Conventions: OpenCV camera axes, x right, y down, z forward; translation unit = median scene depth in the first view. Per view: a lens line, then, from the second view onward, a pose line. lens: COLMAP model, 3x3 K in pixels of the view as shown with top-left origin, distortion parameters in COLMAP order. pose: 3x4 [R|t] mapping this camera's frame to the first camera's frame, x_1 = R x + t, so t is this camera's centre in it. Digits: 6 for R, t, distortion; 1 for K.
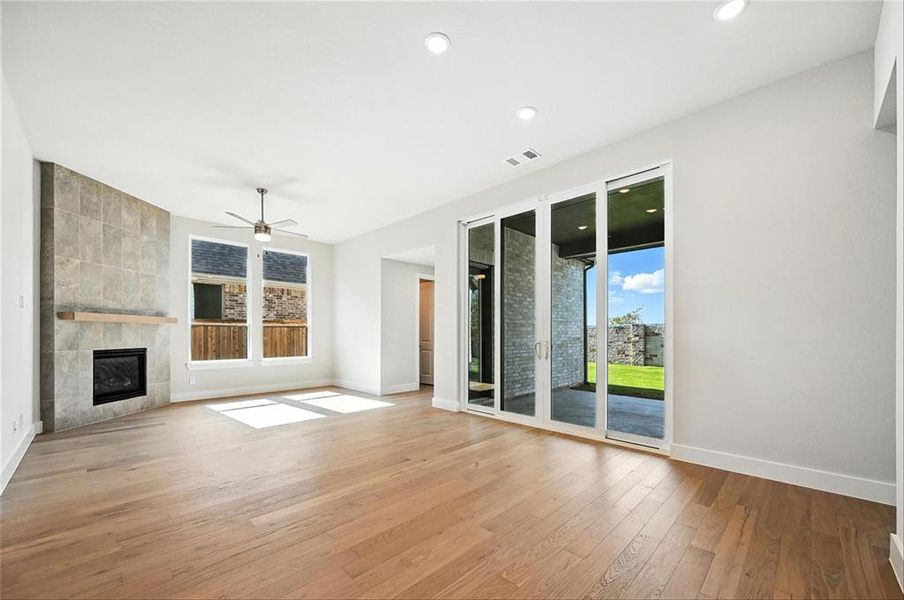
lens RADIAL K [[368.0, 0, 454.3], [0, 368.0, 332.0], [0, 0, 1]] dist [-0.004296, -0.000270]
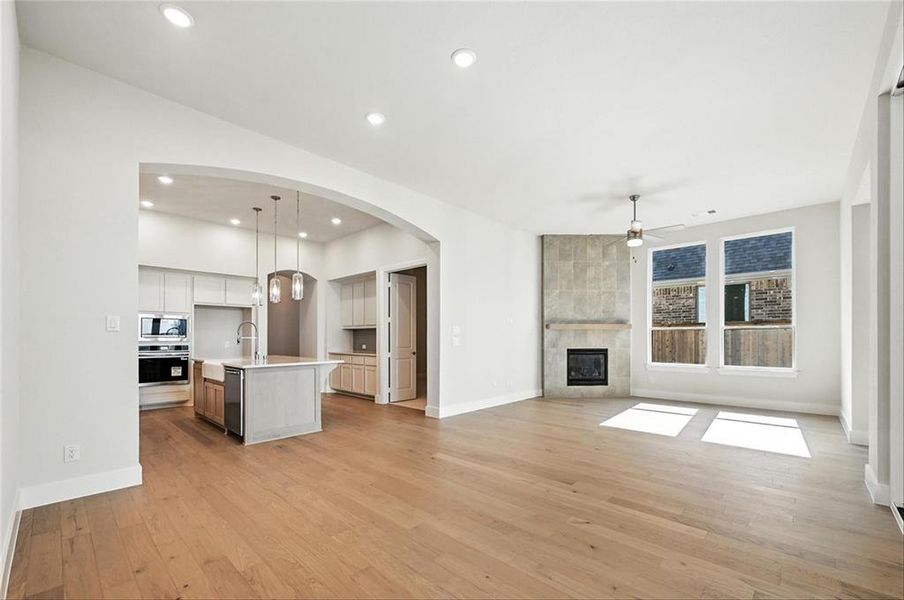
lens RADIAL K [[368.0, 0, 447.0], [0, 368.0, 338.4], [0, 0, 1]] dist [-0.004296, -0.000270]
pose [[0.013846, 0.002575, -0.999901, 0.476941], [0.006724, 0.999974, 0.002668, 0.000390], [0.999882, -0.006760, 0.013829, 0.452737]]
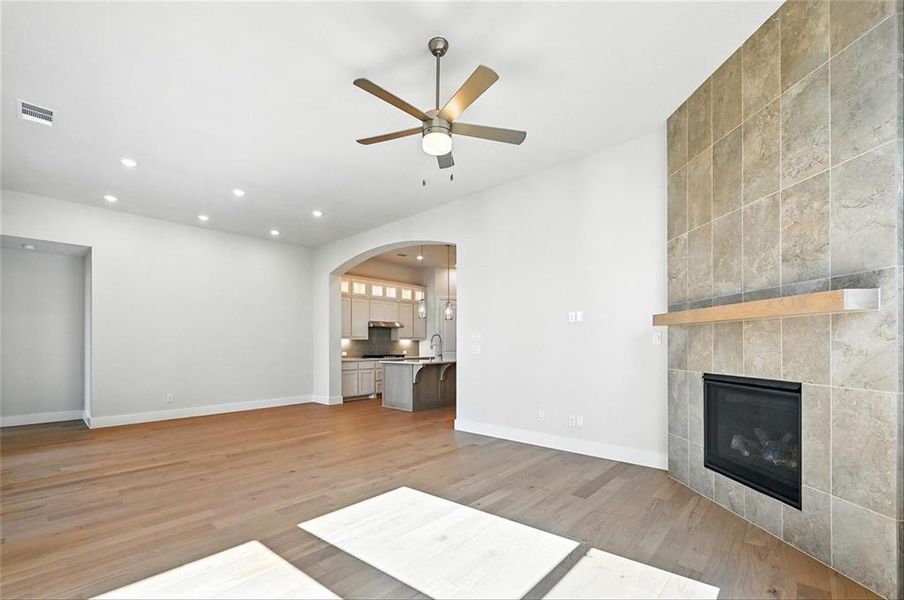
lens RADIAL K [[368.0, 0, 443.5], [0, 368.0, 341.8], [0, 0, 1]] dist [-0.004296, -0.000270]
pose [[-0.998680, 0.003771, -0.051219, -0.498219], [0.004364, 0.999925, -0.011468, 0.004746], [0.051172, -0.011676, -0.998622, 1.459135]]
